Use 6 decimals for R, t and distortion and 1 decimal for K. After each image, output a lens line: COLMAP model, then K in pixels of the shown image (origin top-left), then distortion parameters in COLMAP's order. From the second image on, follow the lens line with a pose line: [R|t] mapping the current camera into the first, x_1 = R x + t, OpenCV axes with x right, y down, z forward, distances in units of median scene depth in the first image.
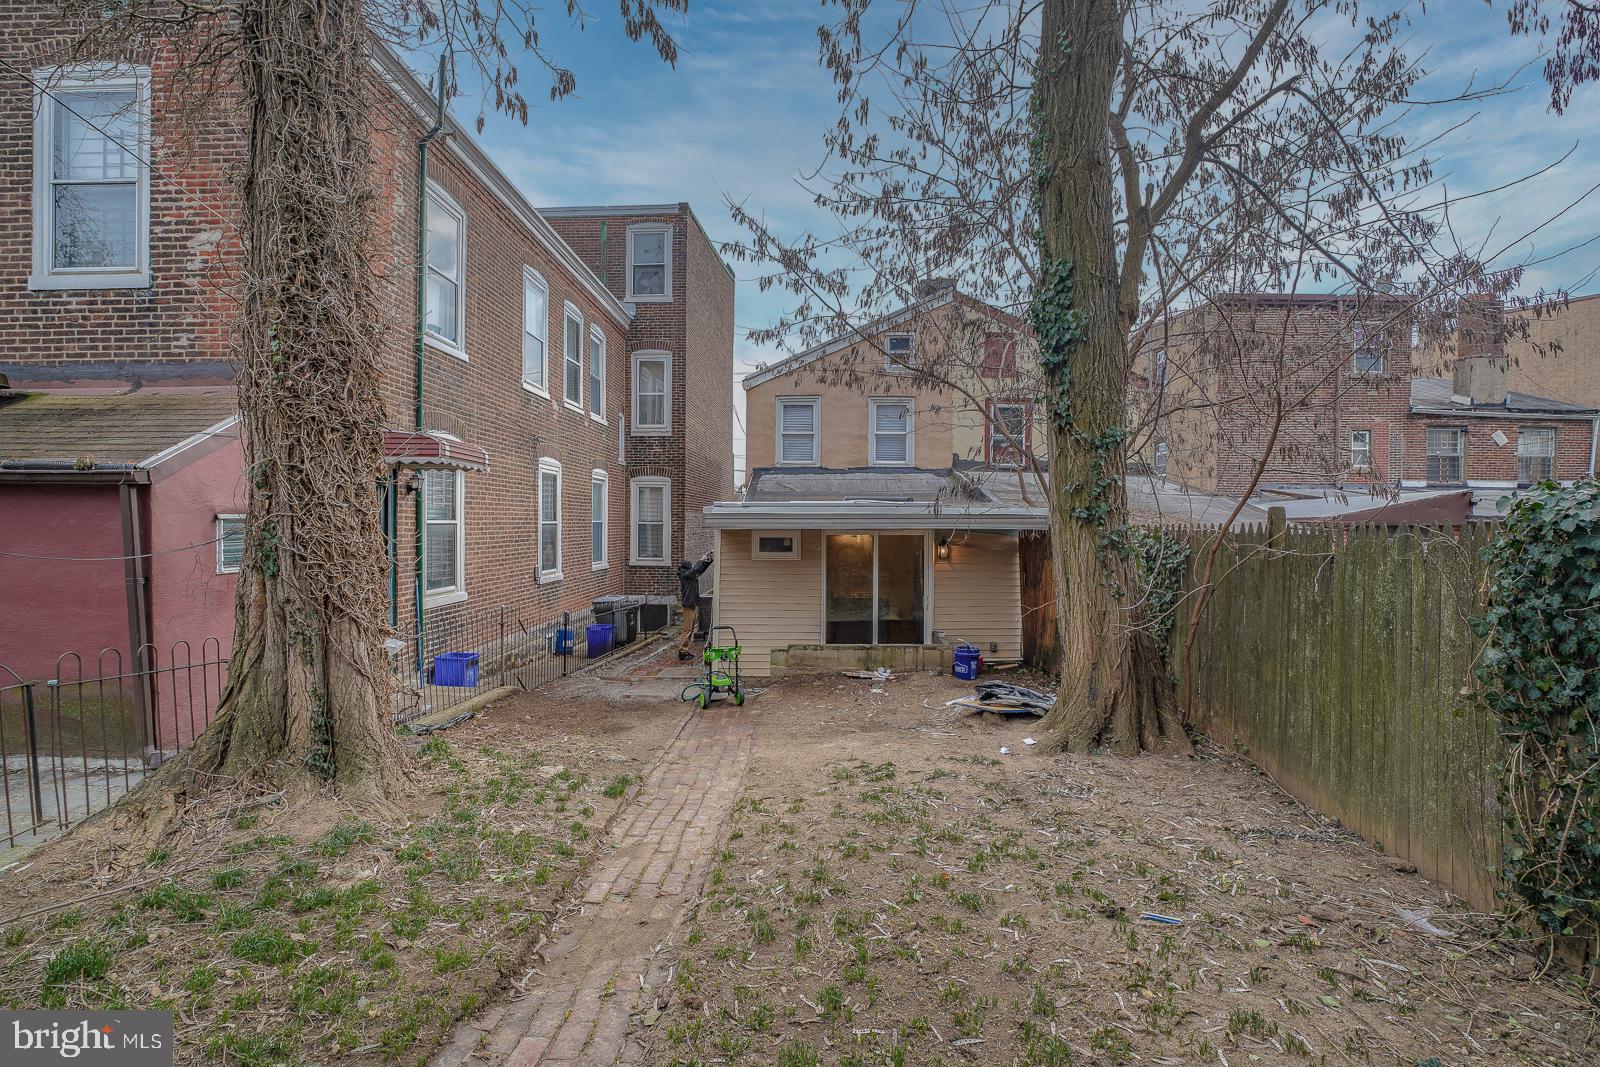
lens RADIAL K [[741.5, 0, 851.5], [0, 741.5, 535.2], [0, 0, 1]] dist [-0.055649, 0.018619]
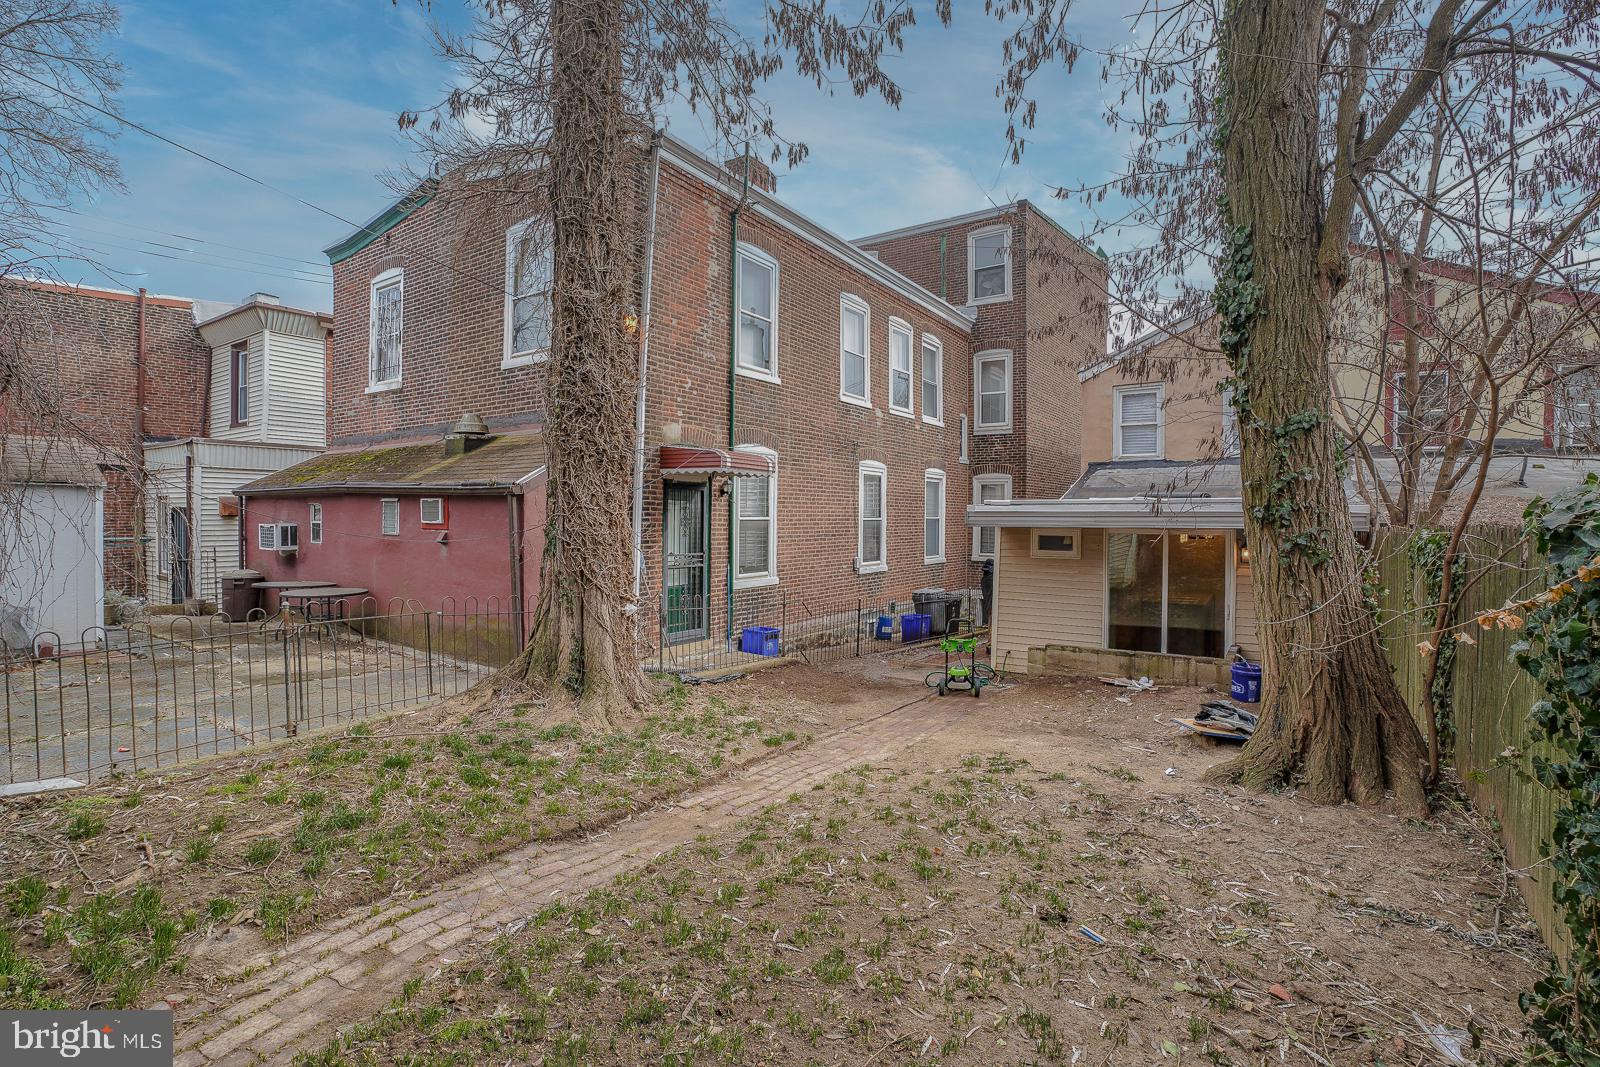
lens RADIAL K [[741.5, 0, 797.0], [0, 741.5, 521.6], [0, 0, 1]] dist [-0.055649, 0.018619]
pose [[0.844869, 0.005647, -0.534944, 0.304153], [-0.012777, 0.999872, -0.009626, -0.003894], [0.534821, 0.014968, 0.844833, -0.017449]]
